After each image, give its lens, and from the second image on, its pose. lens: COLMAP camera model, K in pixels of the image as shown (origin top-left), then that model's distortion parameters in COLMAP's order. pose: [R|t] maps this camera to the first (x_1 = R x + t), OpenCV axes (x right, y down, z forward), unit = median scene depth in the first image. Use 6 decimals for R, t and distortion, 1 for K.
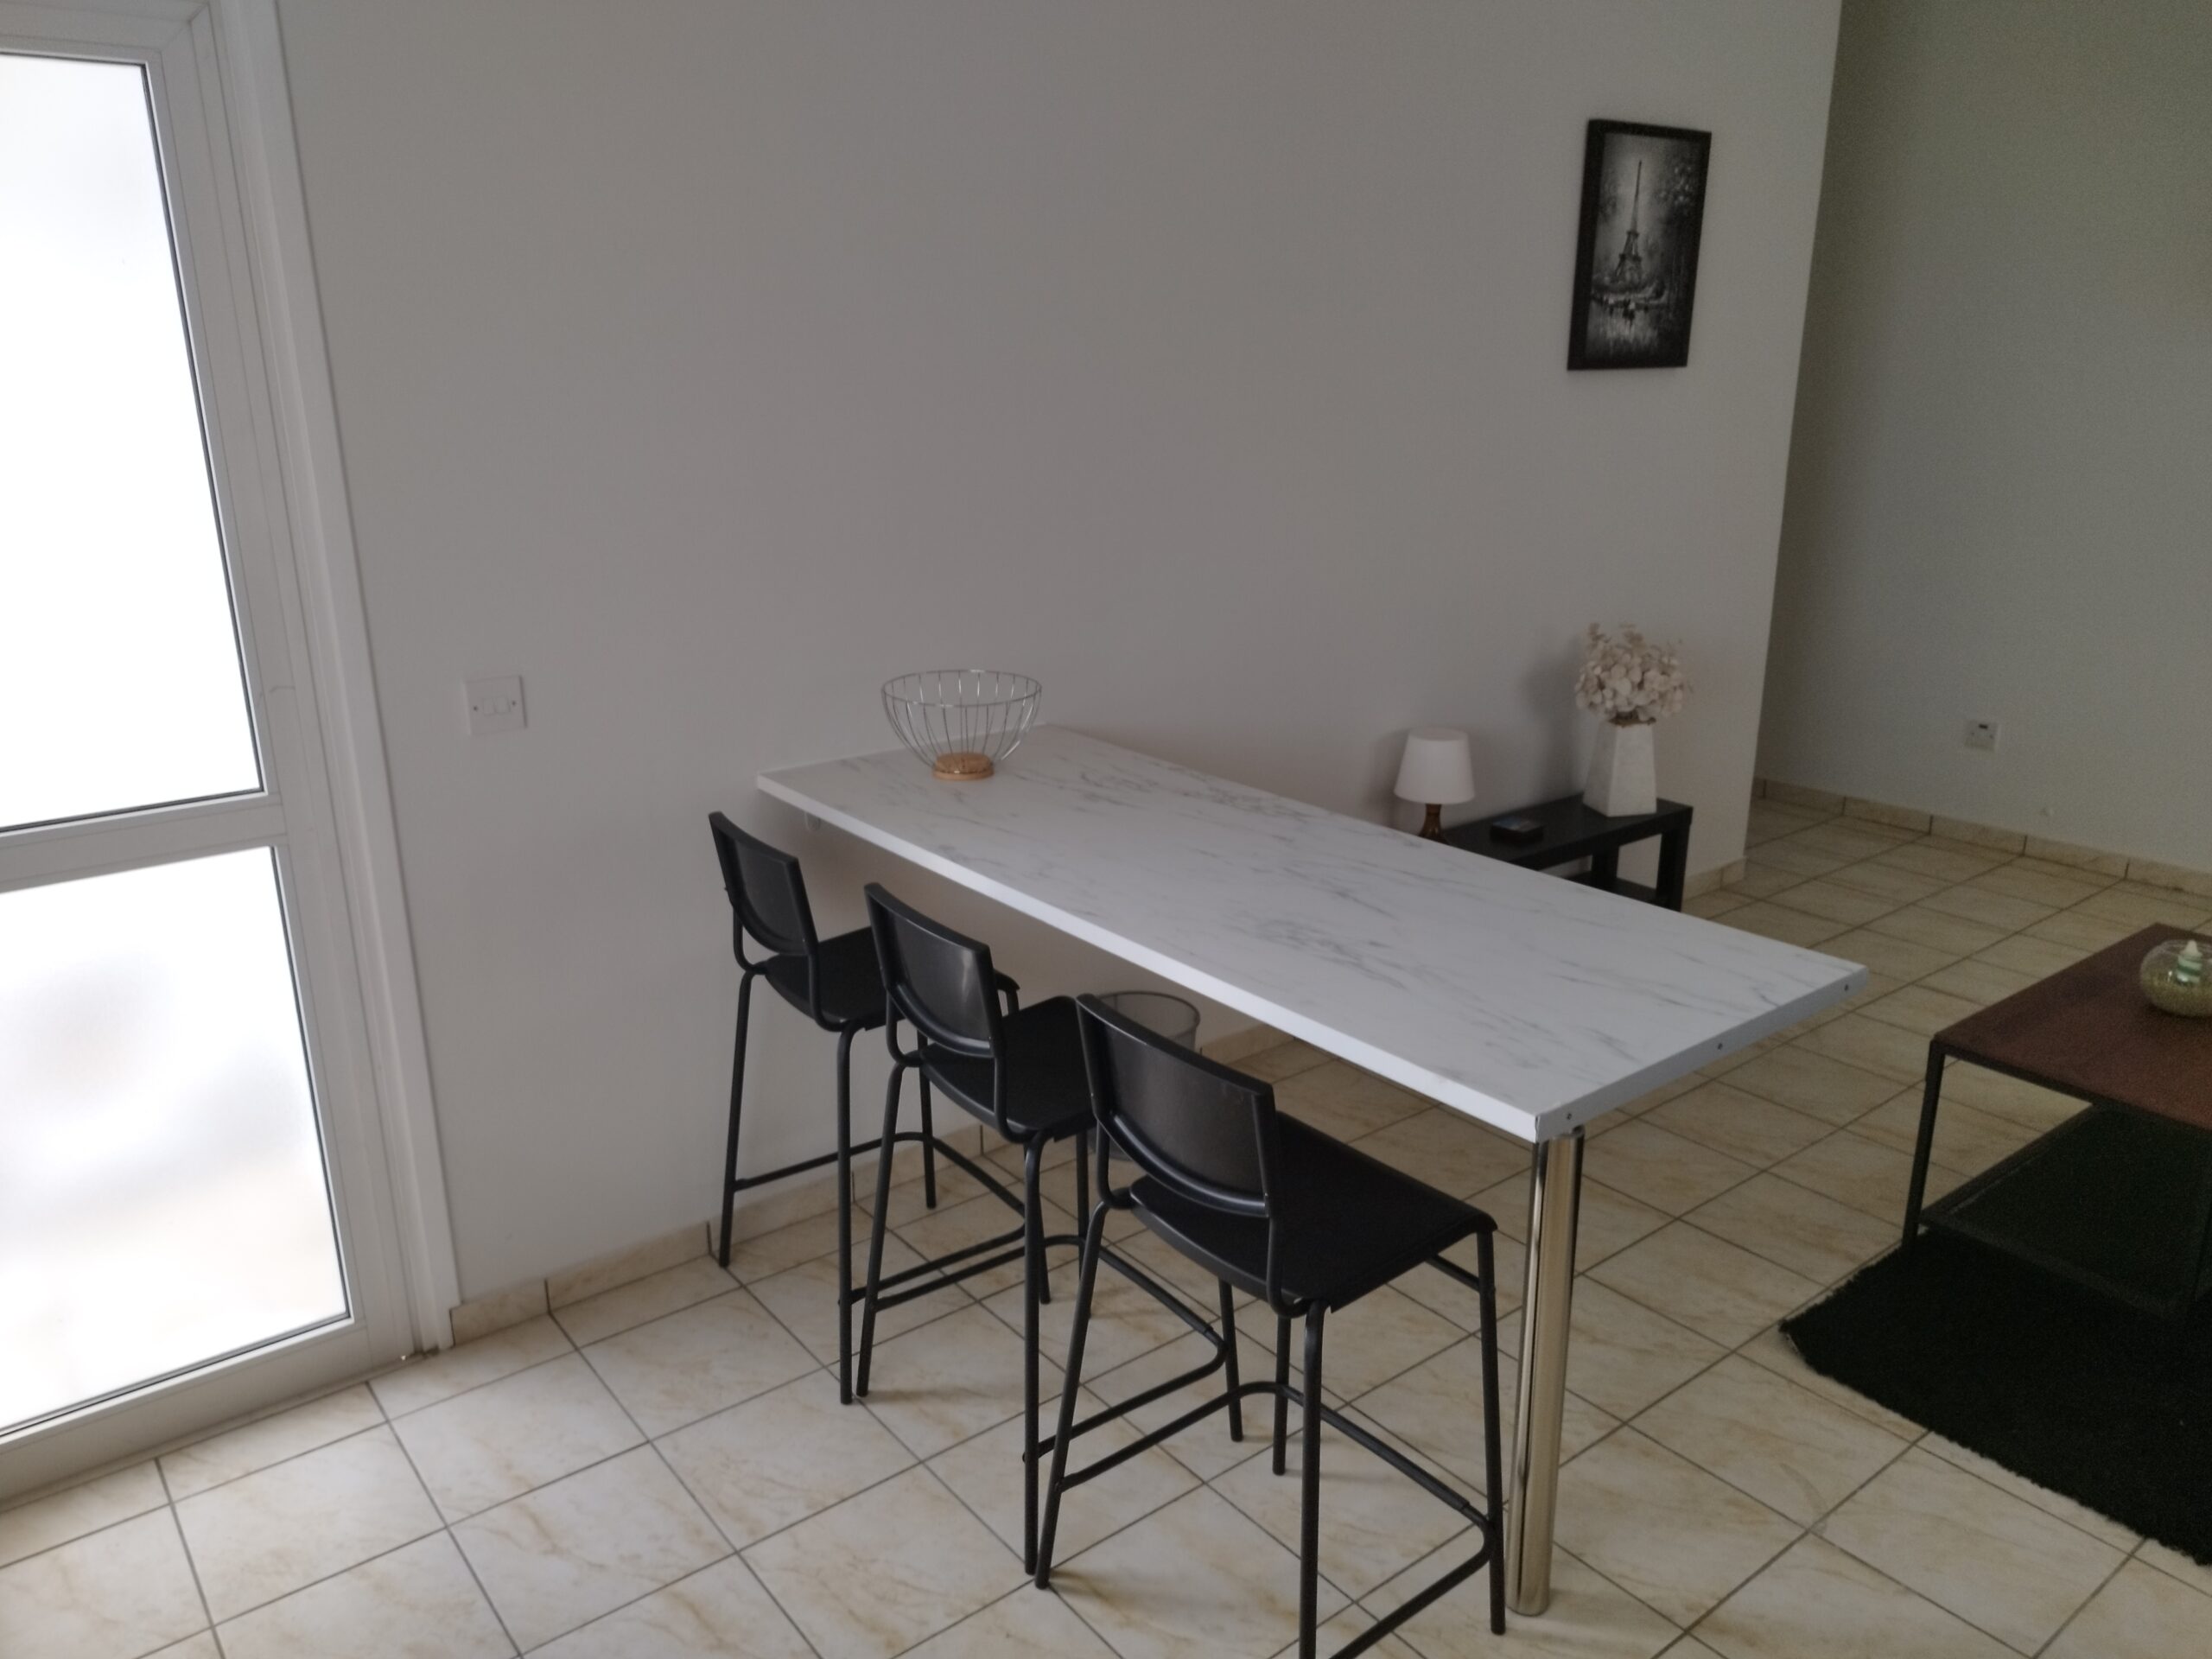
lens RADIAL K [[1601.2, 0, 1103.7], [0, 1601.2, 820.6], [0, 0, 1]] dist [-0.003586, 0.005236]
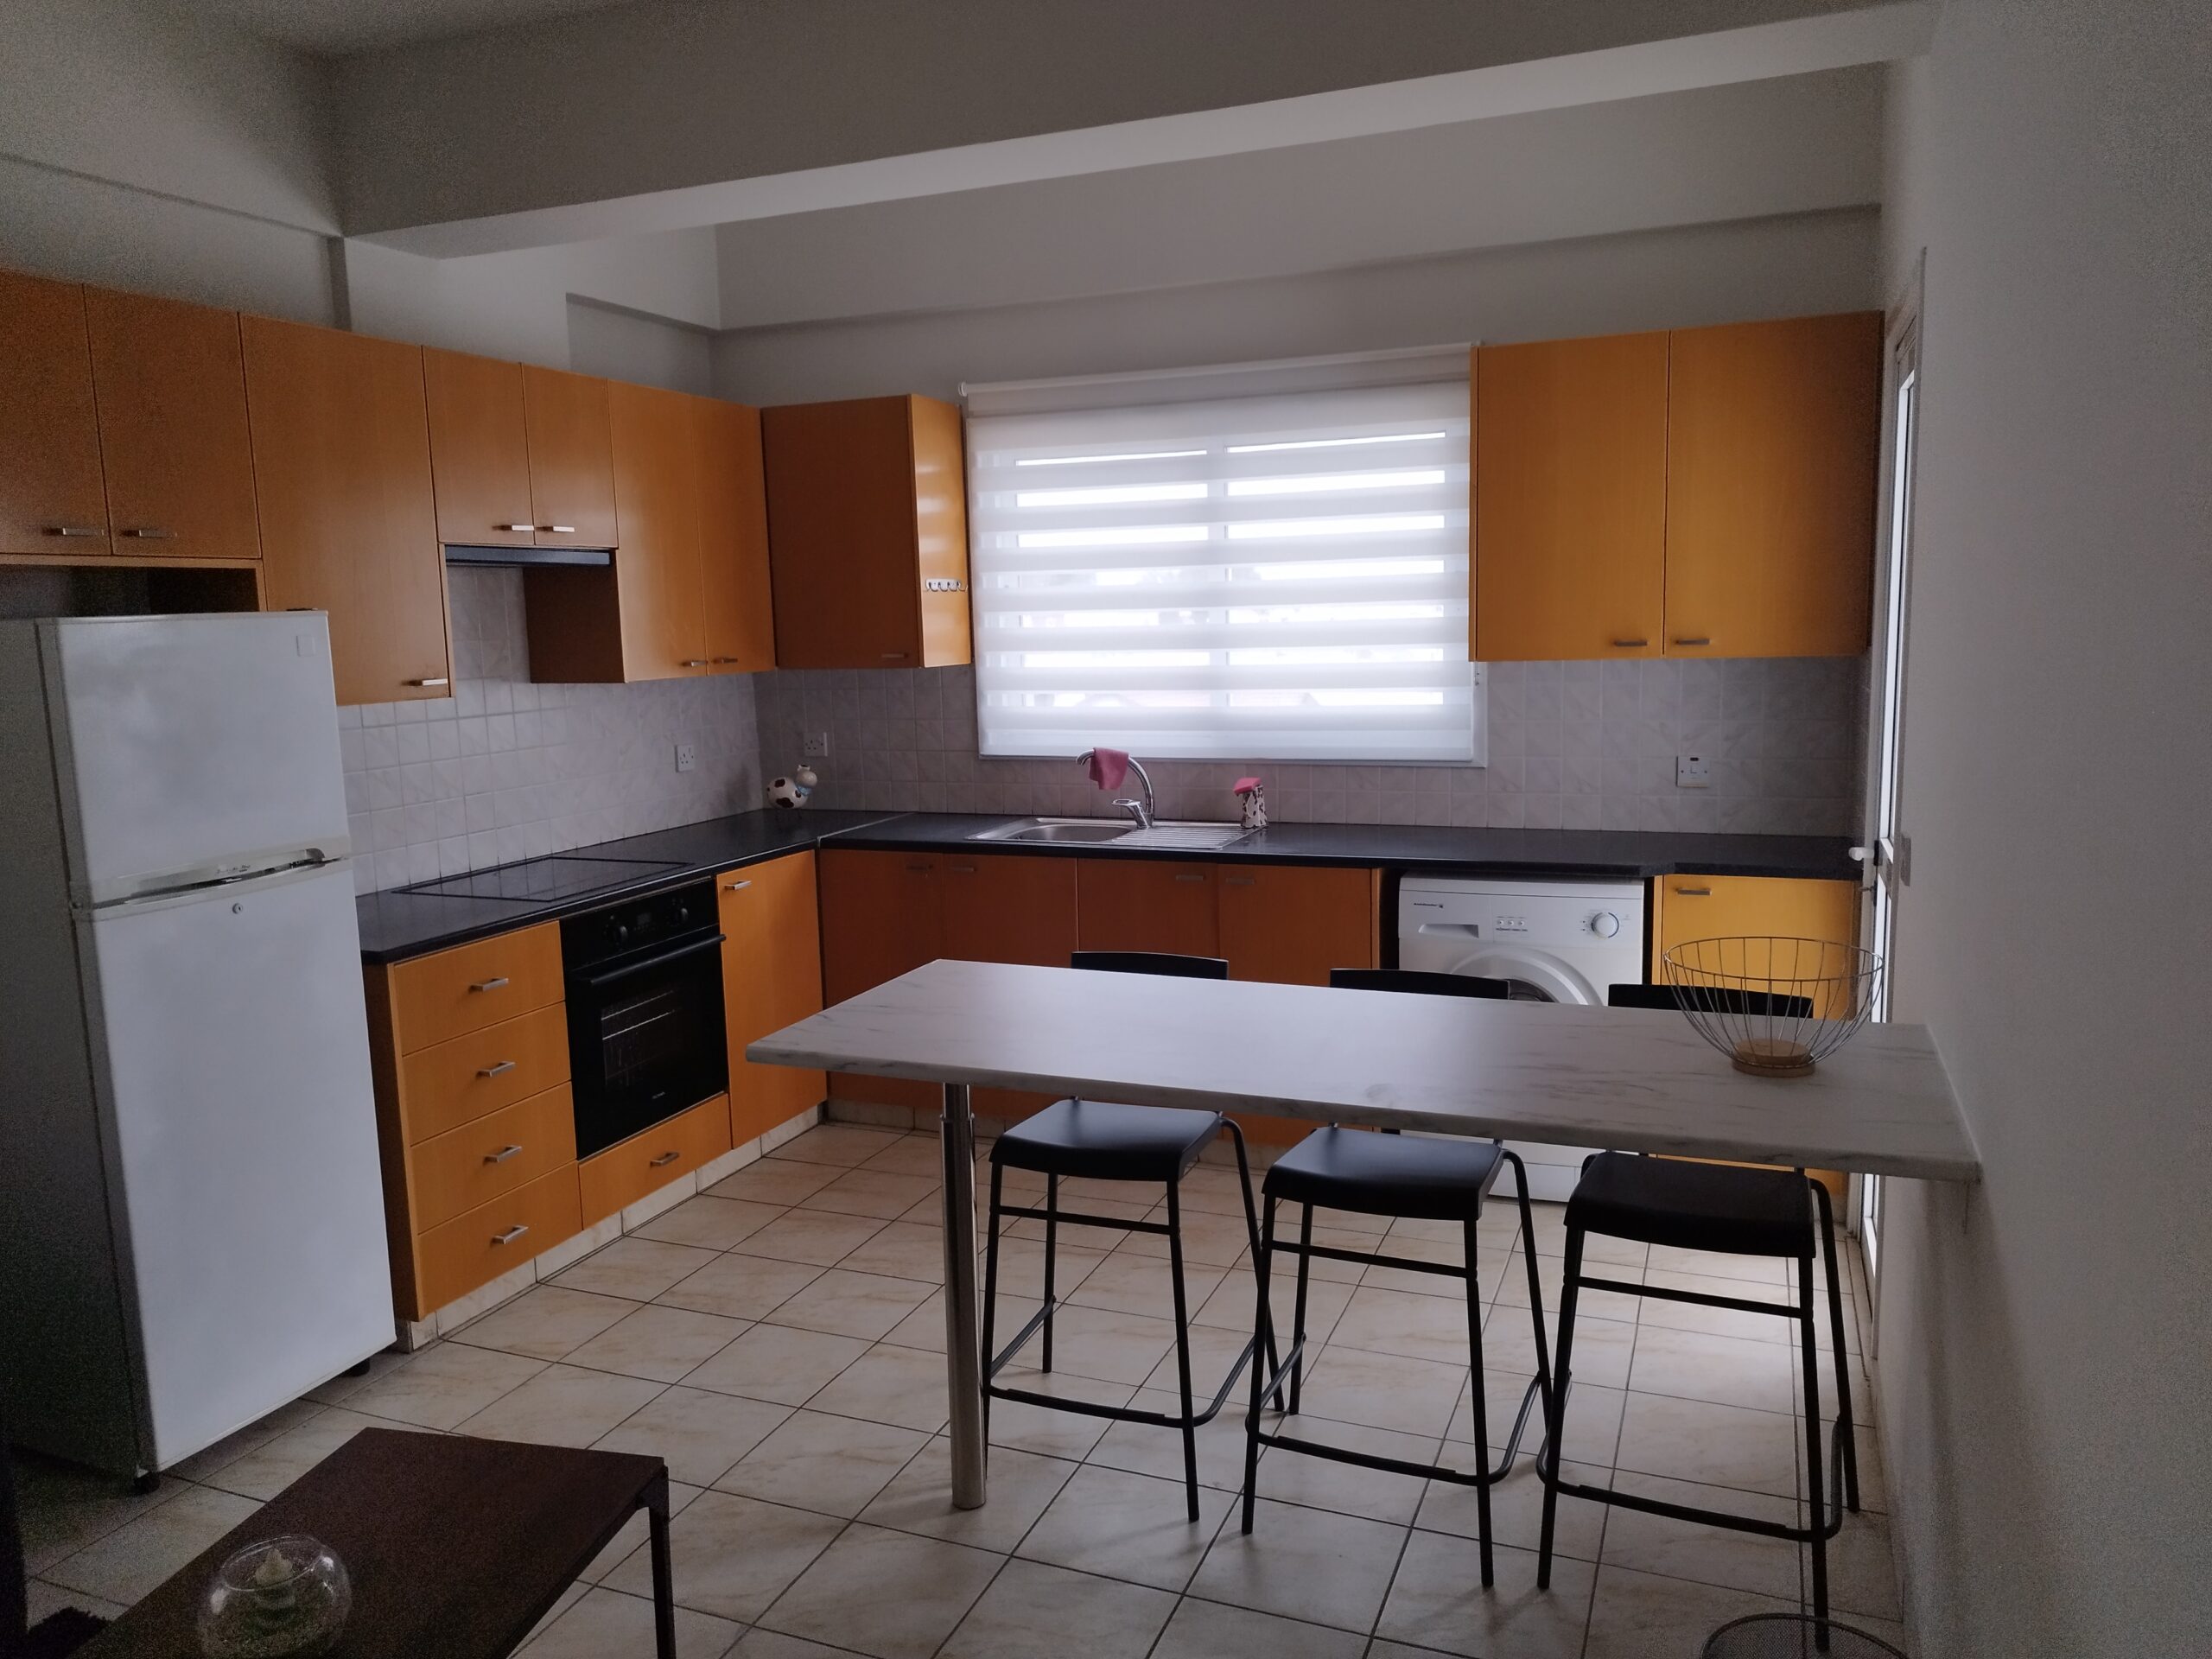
lens RADIAL K [[1601.2, 0, 1105.0], [0, 1601.2, 833.2], [0, 0, 1]] dist [-0.003586, 0.005236]
pose [[-0.866357, 0.099962, -0.489319, 0.758782], [-0.109519, 0.917891, 0.381422, -0.532268], [0.487269, 0.384037, -0.784273, 1.881106]]
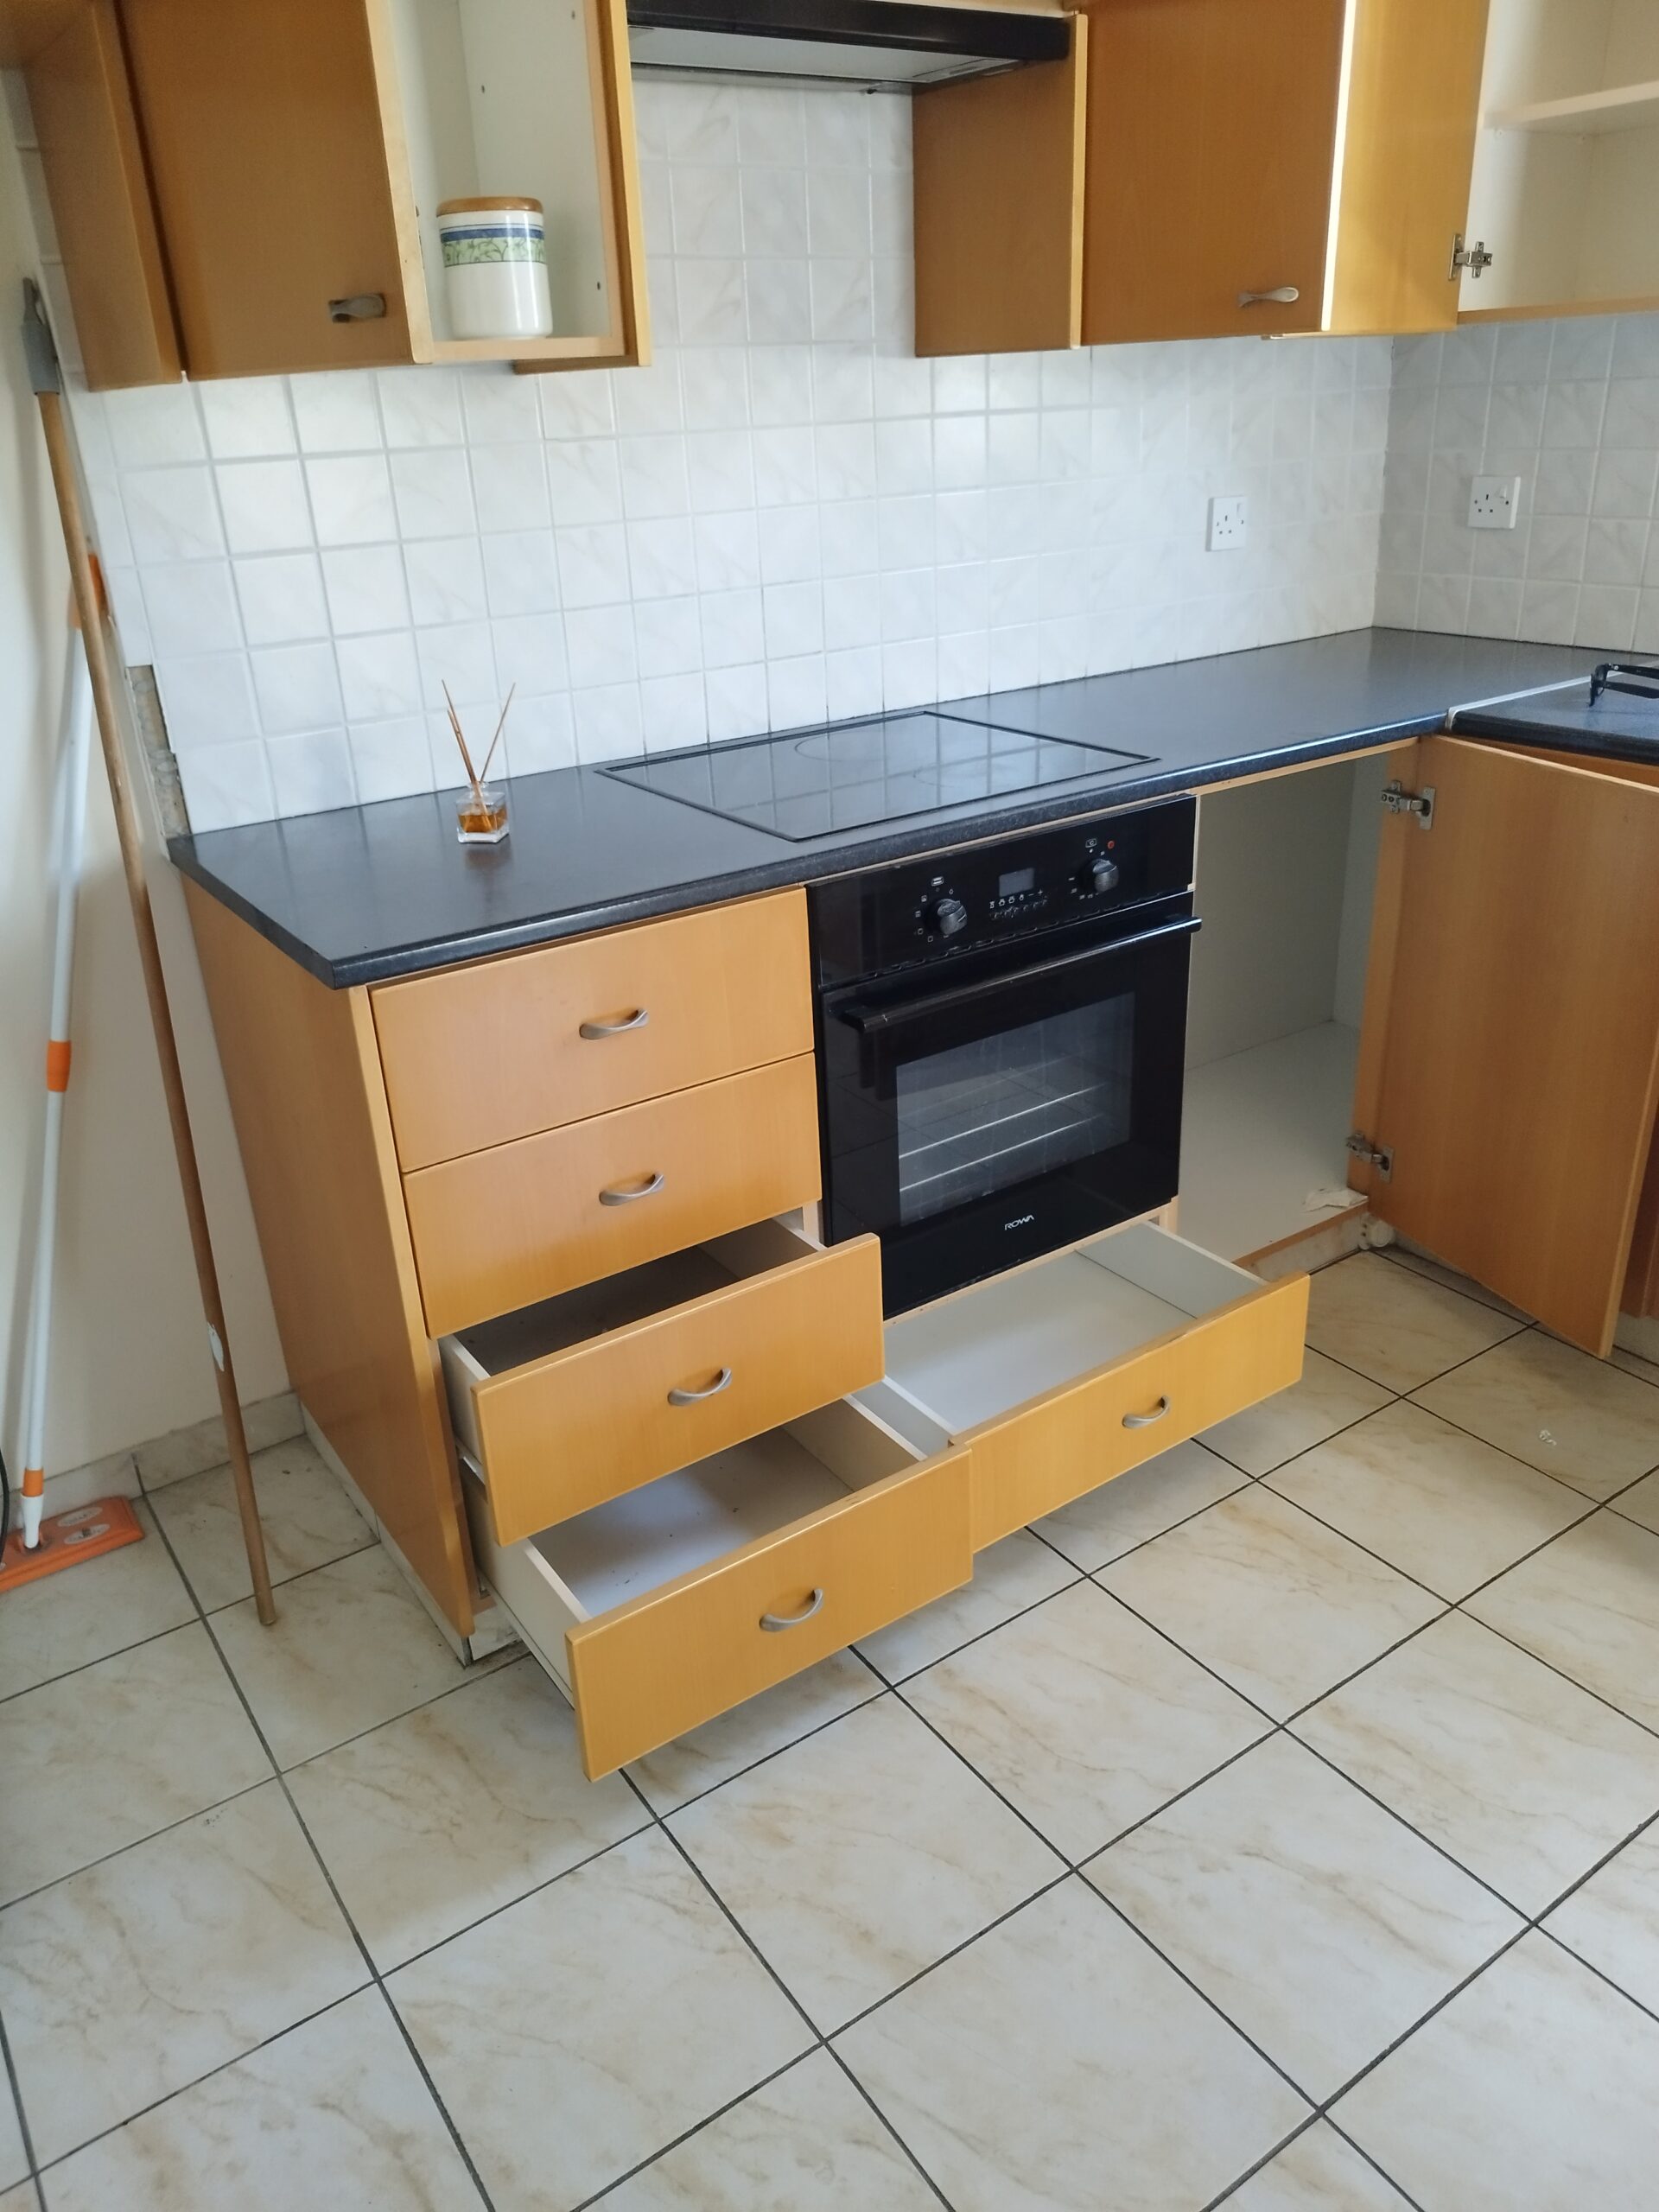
lens RADIAL K [[1601.2, 0, 828.4], [0, 1601.2, 1102.7], [0, 0, 1]] dist [-0.003586, 0.005236]
pose [[-0.997183, 0.025254, 0.070628, 0.534387], [0.065140, 0.758404, 0.648521, -0.318054], [-0.037187, 0.651295, -0.757913, 1.347876]]
